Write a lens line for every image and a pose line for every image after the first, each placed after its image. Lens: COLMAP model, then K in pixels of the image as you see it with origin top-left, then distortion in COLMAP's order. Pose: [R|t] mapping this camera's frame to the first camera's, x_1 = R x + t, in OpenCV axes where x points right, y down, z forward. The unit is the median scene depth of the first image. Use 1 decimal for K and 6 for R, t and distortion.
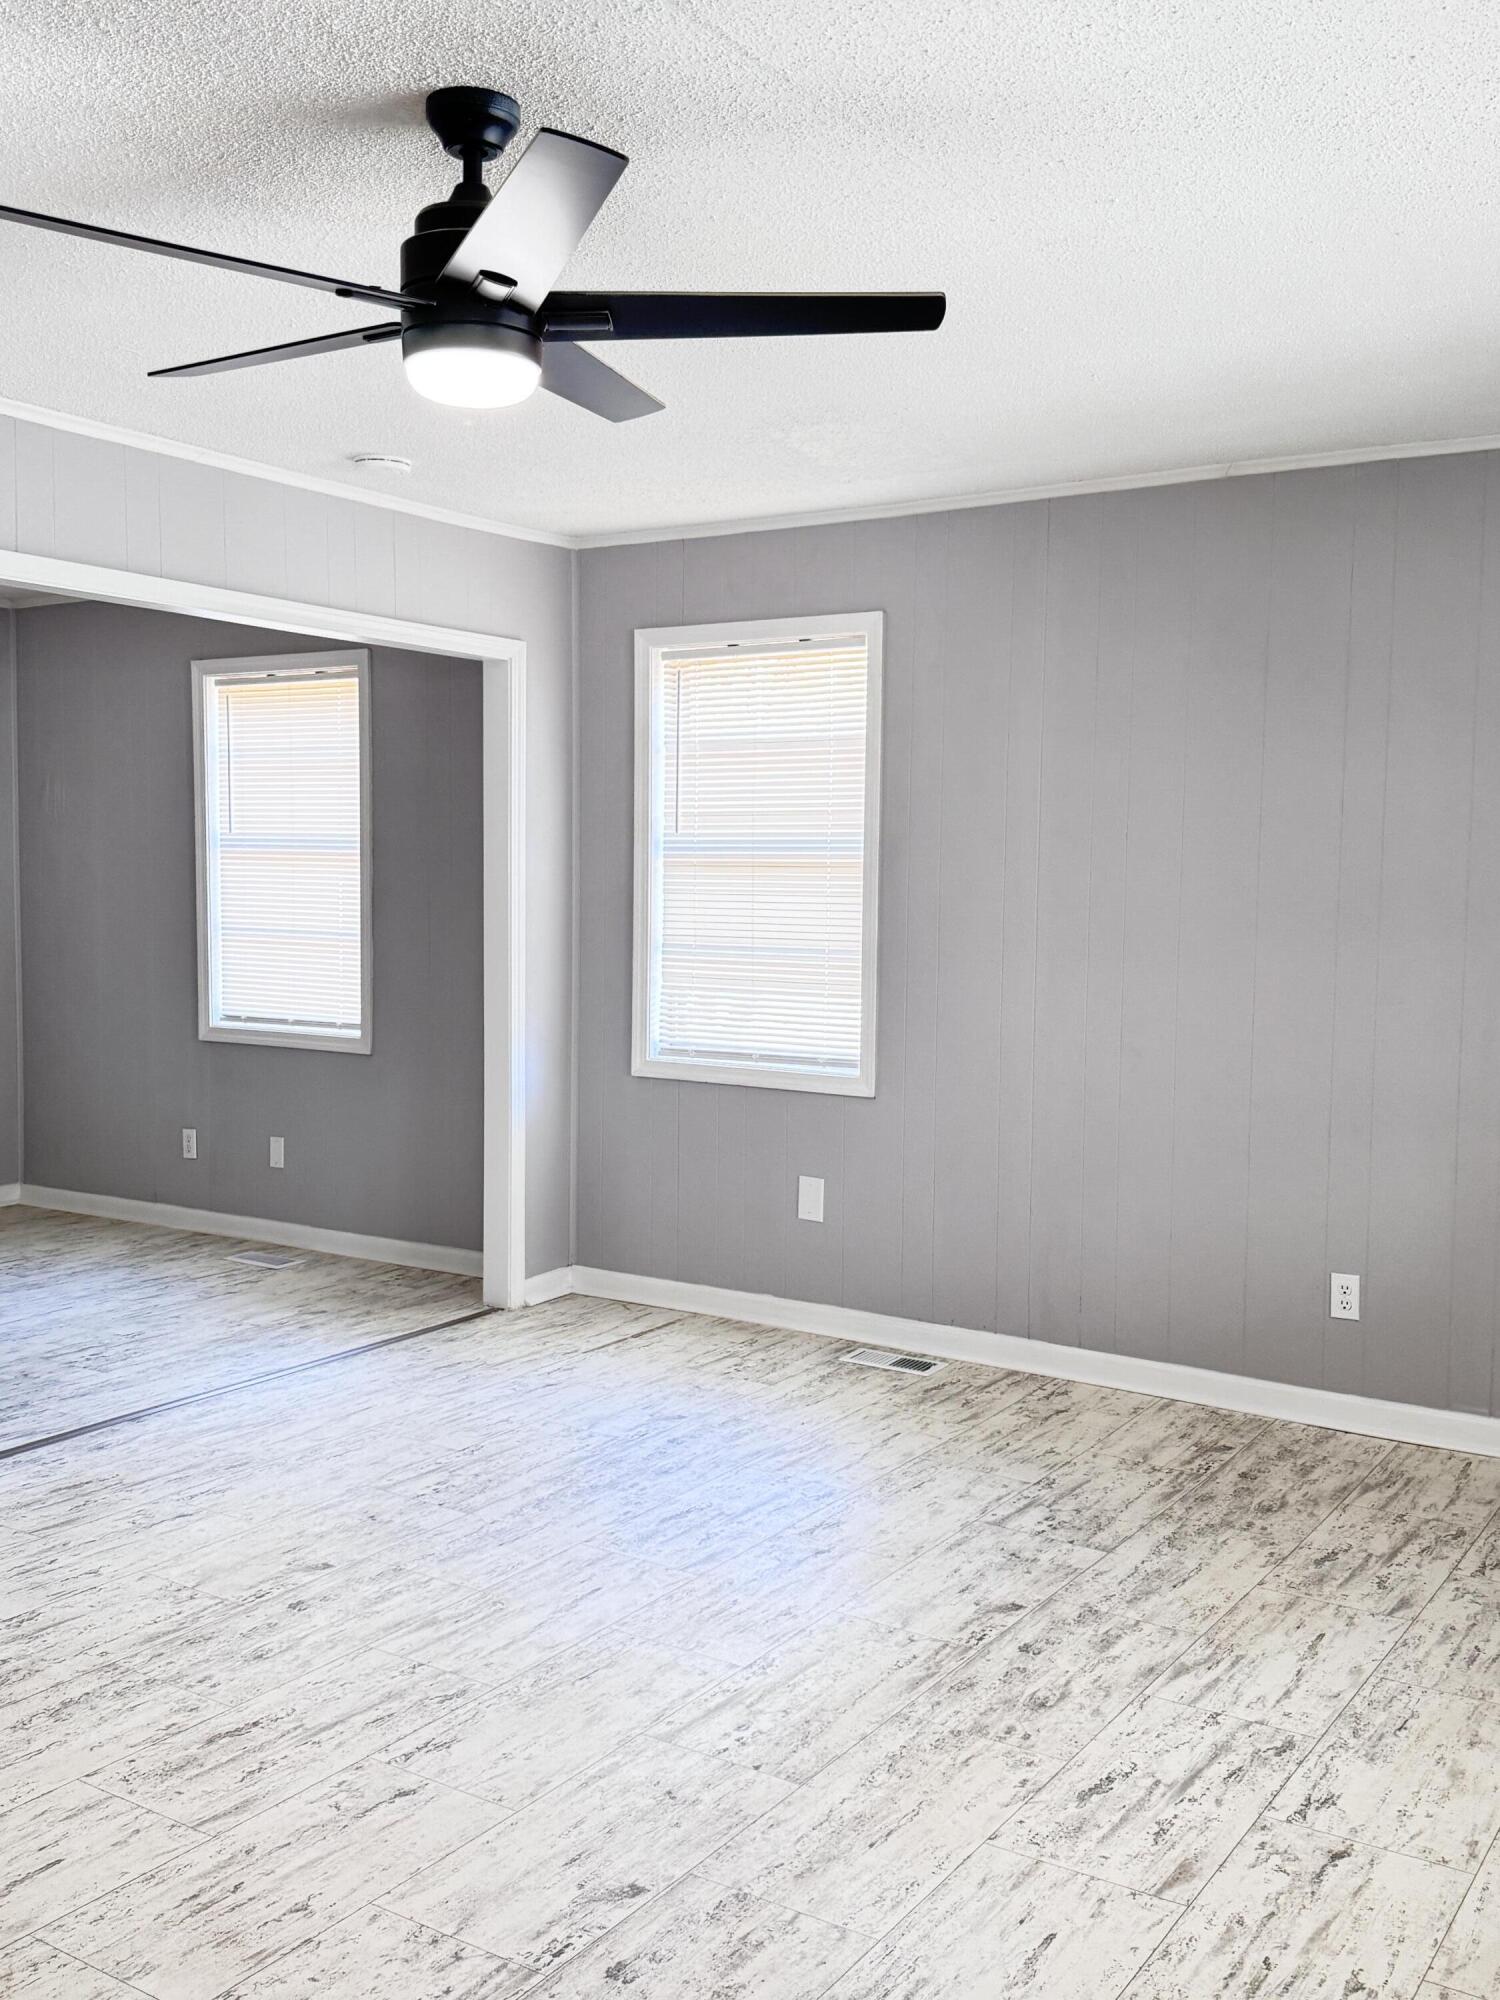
lens RADIAL K [[1846.6, 0, 756.9], [0, 1846.6, 1019.5], [0, 0, 1]] dist [0.015442, 0.000000]
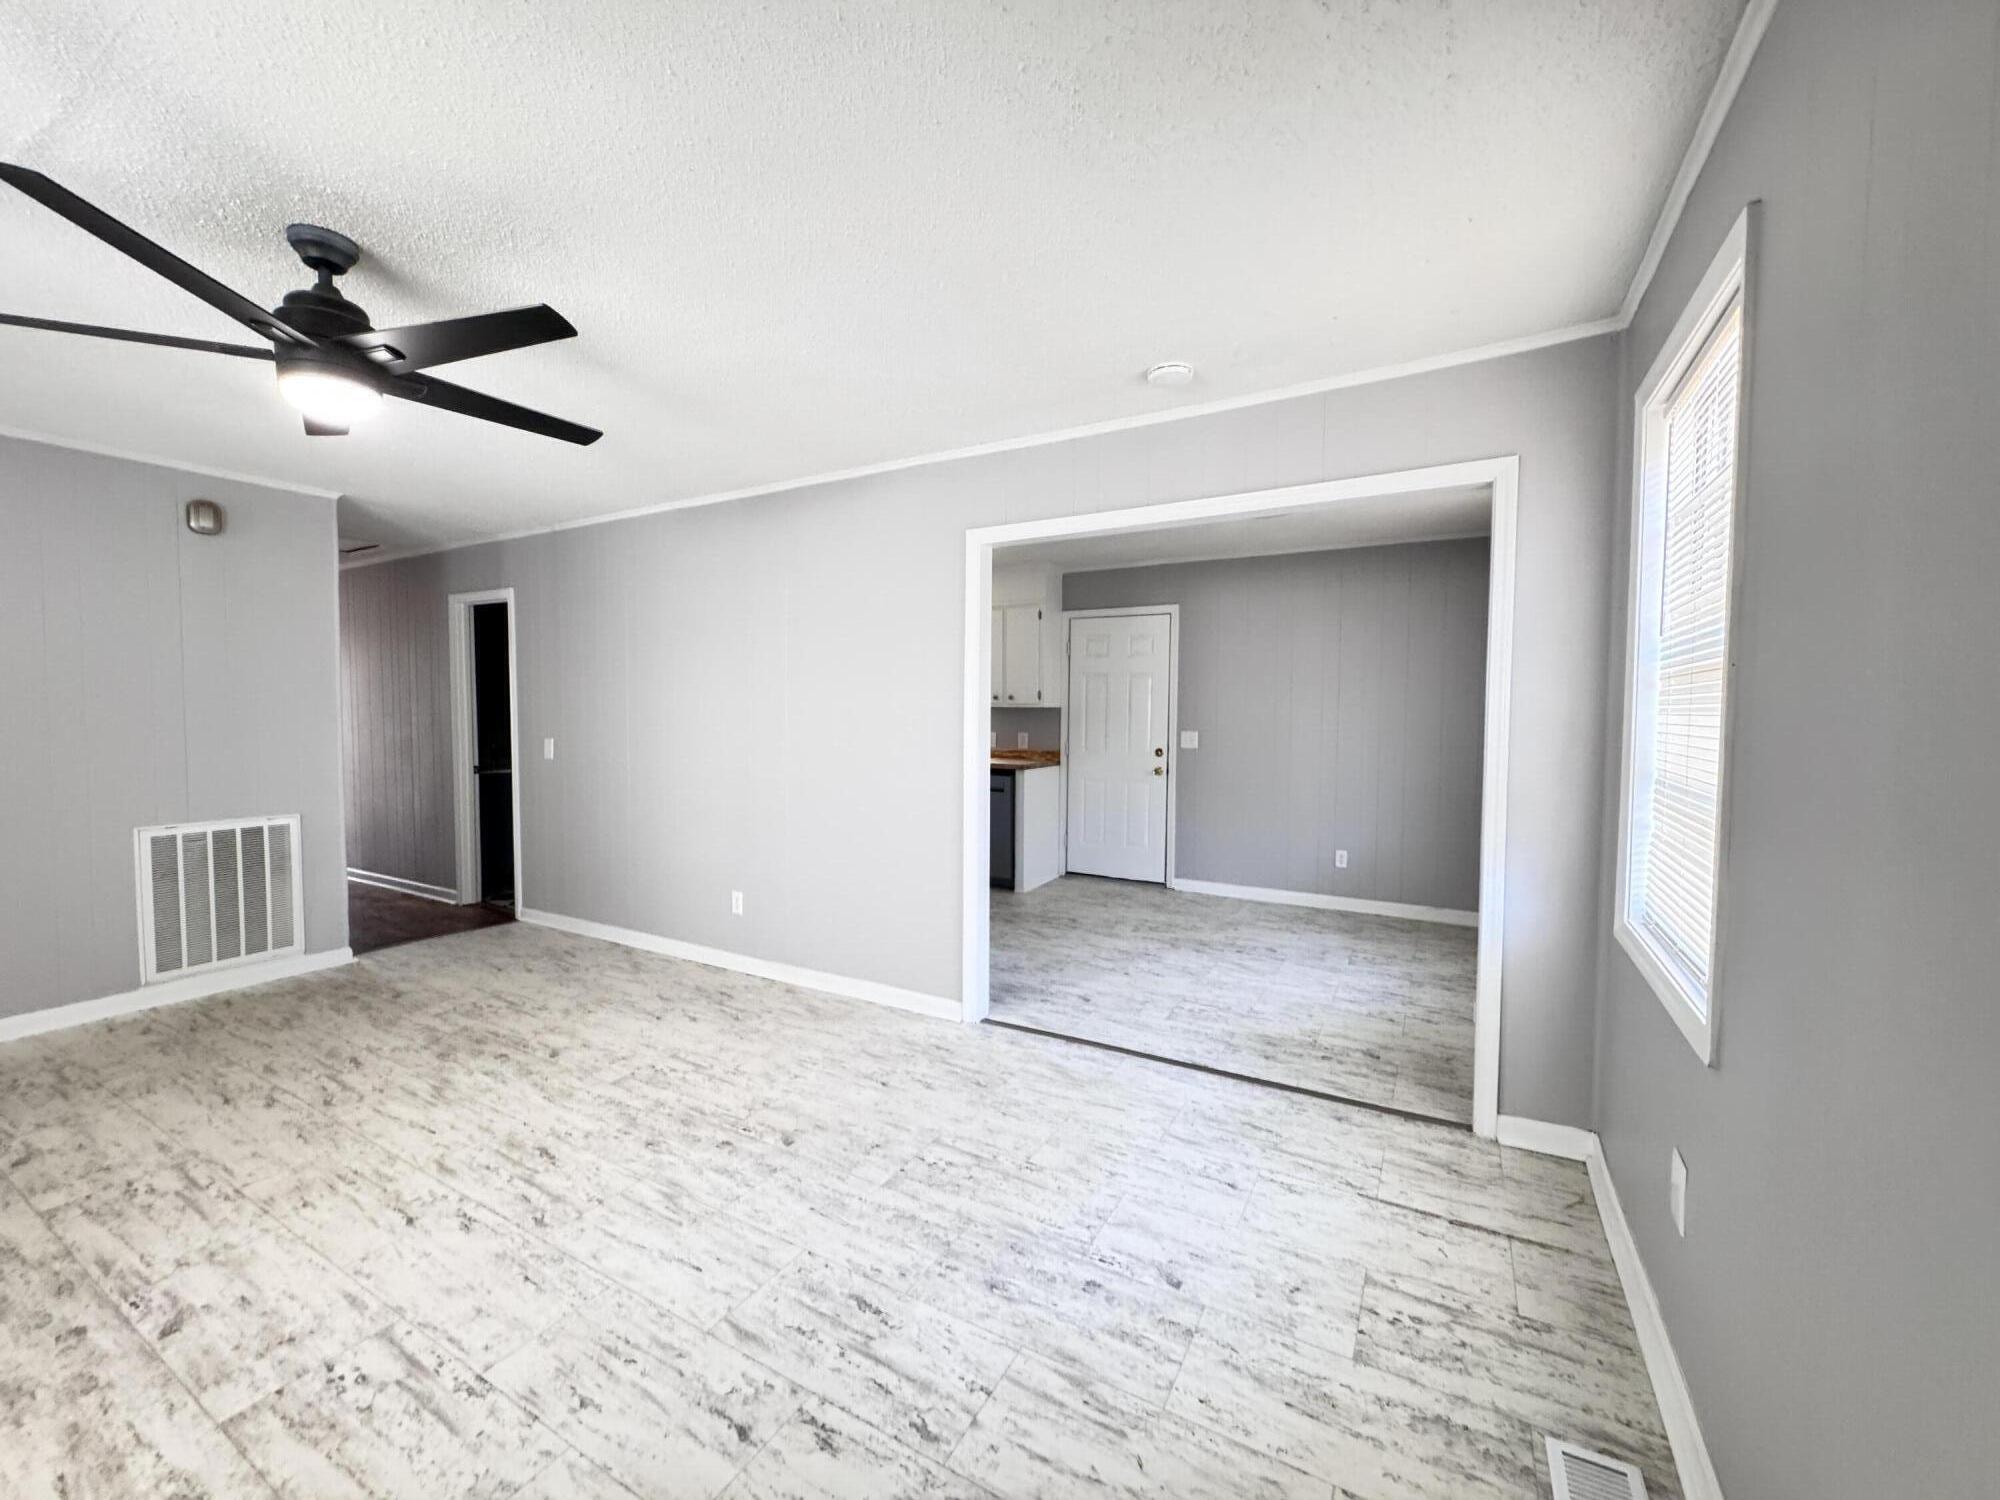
lens RADIAL K [[806.4, 0, 996.0], [0, 806.4, 747.8], [0, 0, 1]] dist [0.003092, -0.000018]
pose [[0.050652, 0.036897, -0.998035, 0.388185], [-0.076656, 0.996513, 0.032950, -0.061627], [0.995770, 0.074836, 0.053304, 0.989254]]
